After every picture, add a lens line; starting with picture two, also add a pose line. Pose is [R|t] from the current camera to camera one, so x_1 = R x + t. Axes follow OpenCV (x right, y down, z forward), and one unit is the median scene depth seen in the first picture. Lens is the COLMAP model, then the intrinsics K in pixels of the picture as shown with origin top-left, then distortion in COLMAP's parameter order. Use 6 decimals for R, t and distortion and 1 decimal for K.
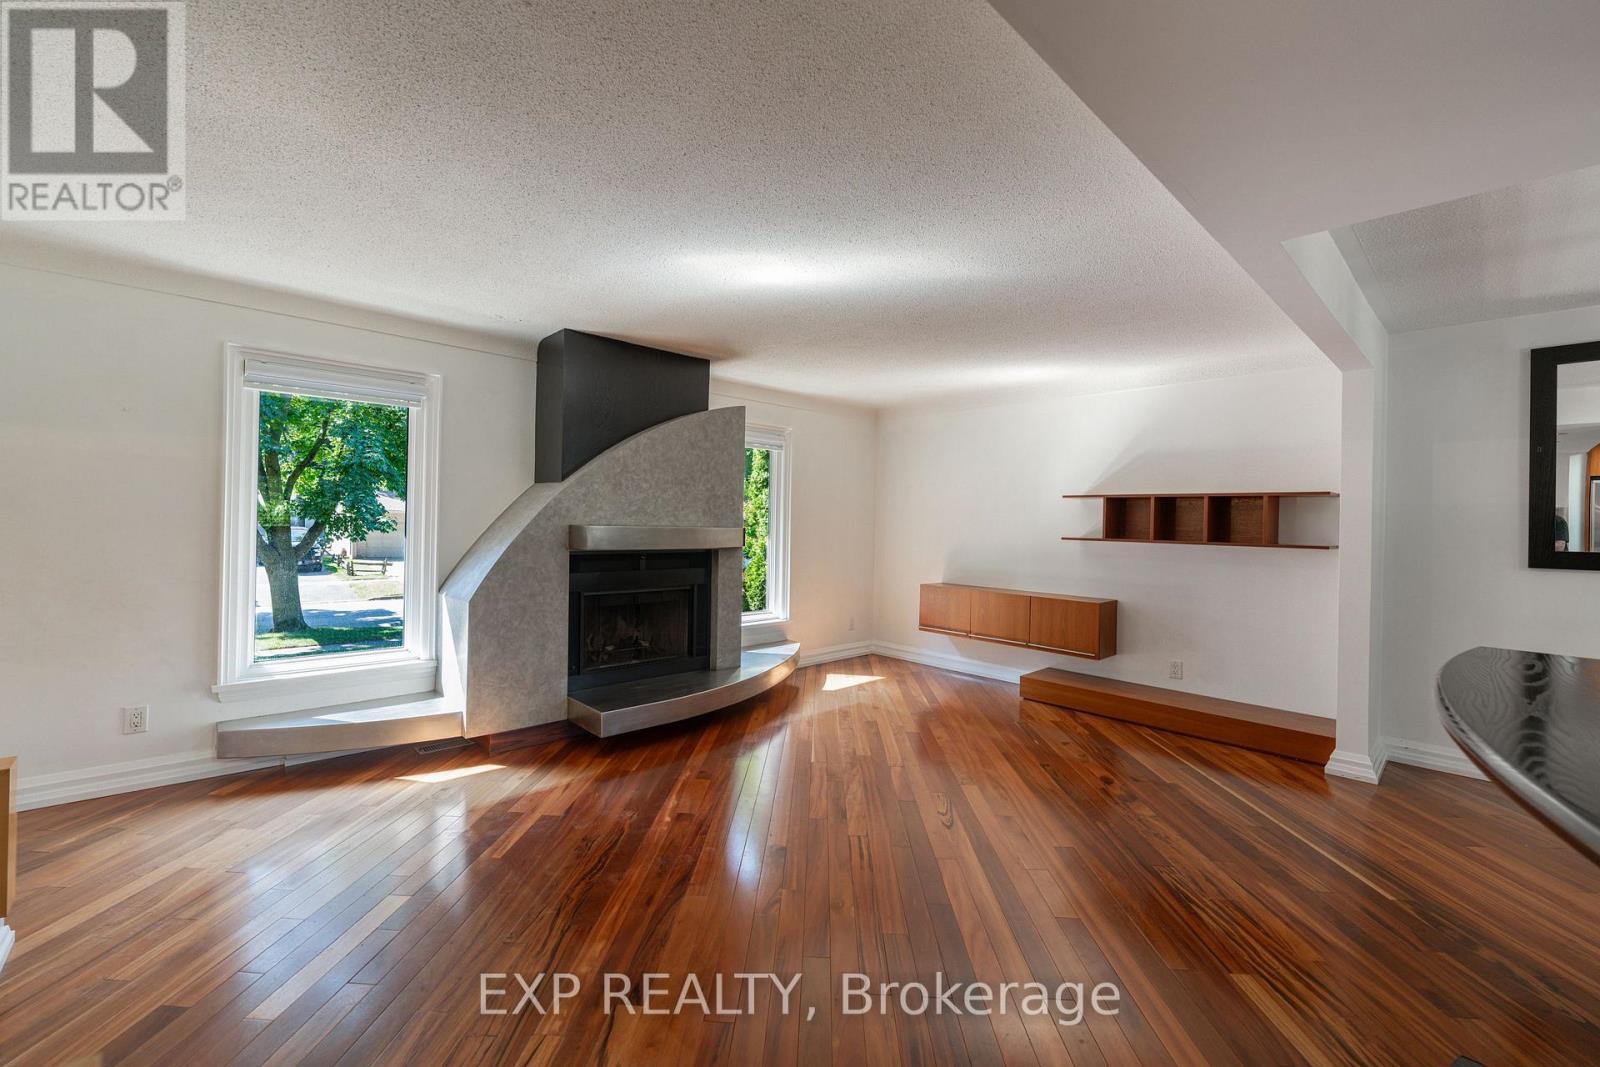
lens RADIAL K [[655.1, 0, 784.7], [0, 655.1, 522.6], [0, 0, 1]] dist [-0.000652, -0.000400]
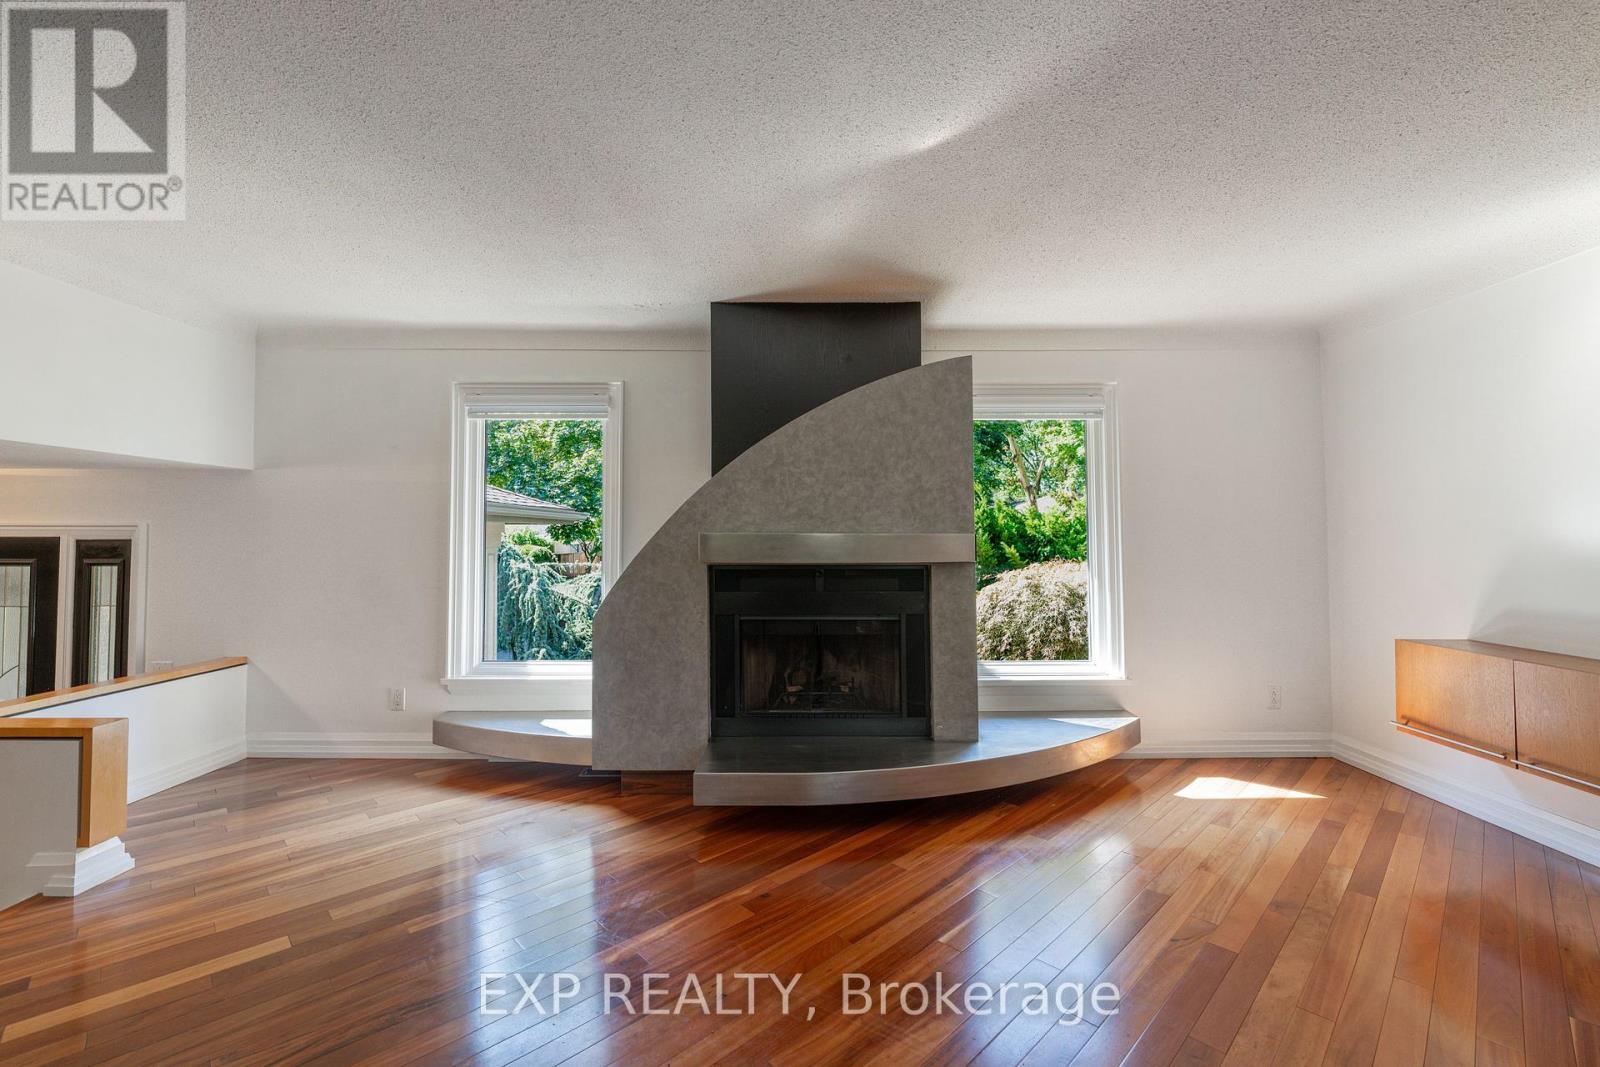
lens RADIAL K [[671.4, 0, 799.4], [0, 671.4, 517.3], [0, 0, 1]] dist [-0.000584, -0.000360]
pose [[0.740287, -0.042682, -0.670935, 0.304149], [0.014785, 0.998775, -0.047225, 0.023662], [0.672129, 0.025040, 0.740011, 0.414004]]
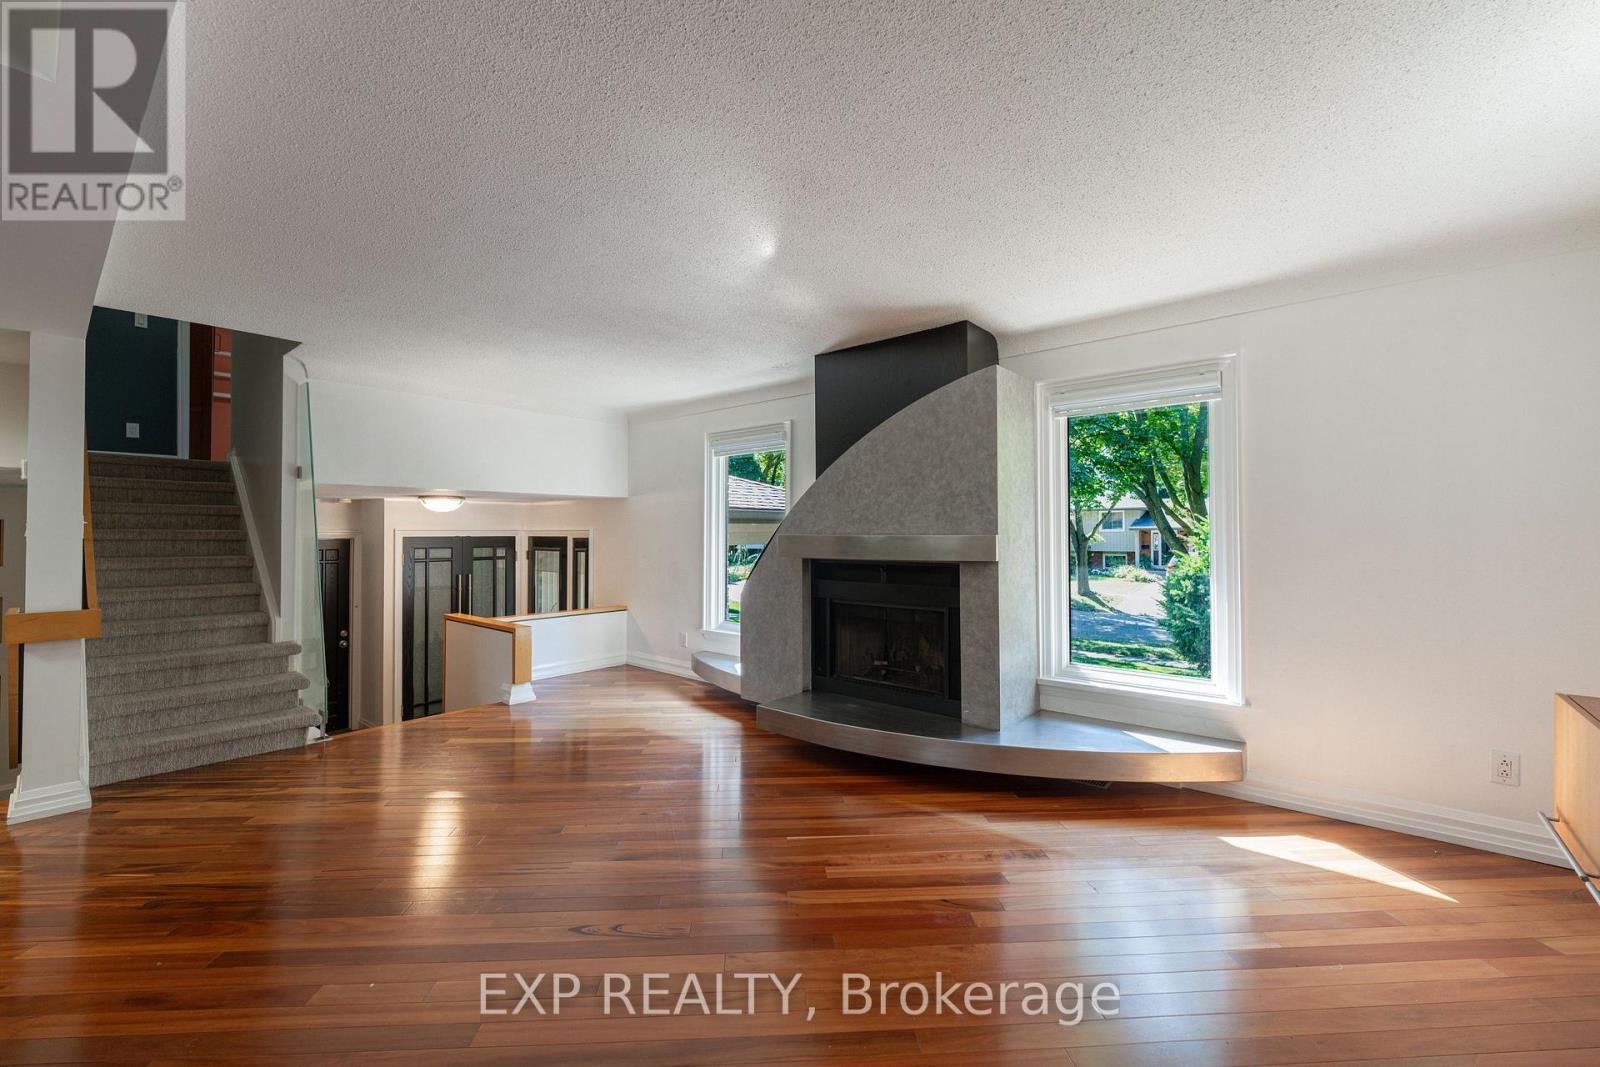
lens RADIAL K [[655.1, 0, 784.7], [0, 655.1, 522.6], [0, 0, 1]] dist [-0.000652, -0.000400]
pose [[0.114060, -0.037129, -0.992780, 0.698291], [0.005410, 0.999310, -0.036752, 0.021916], [0.993459, -0.001179, 0.114182, 0.779556]]
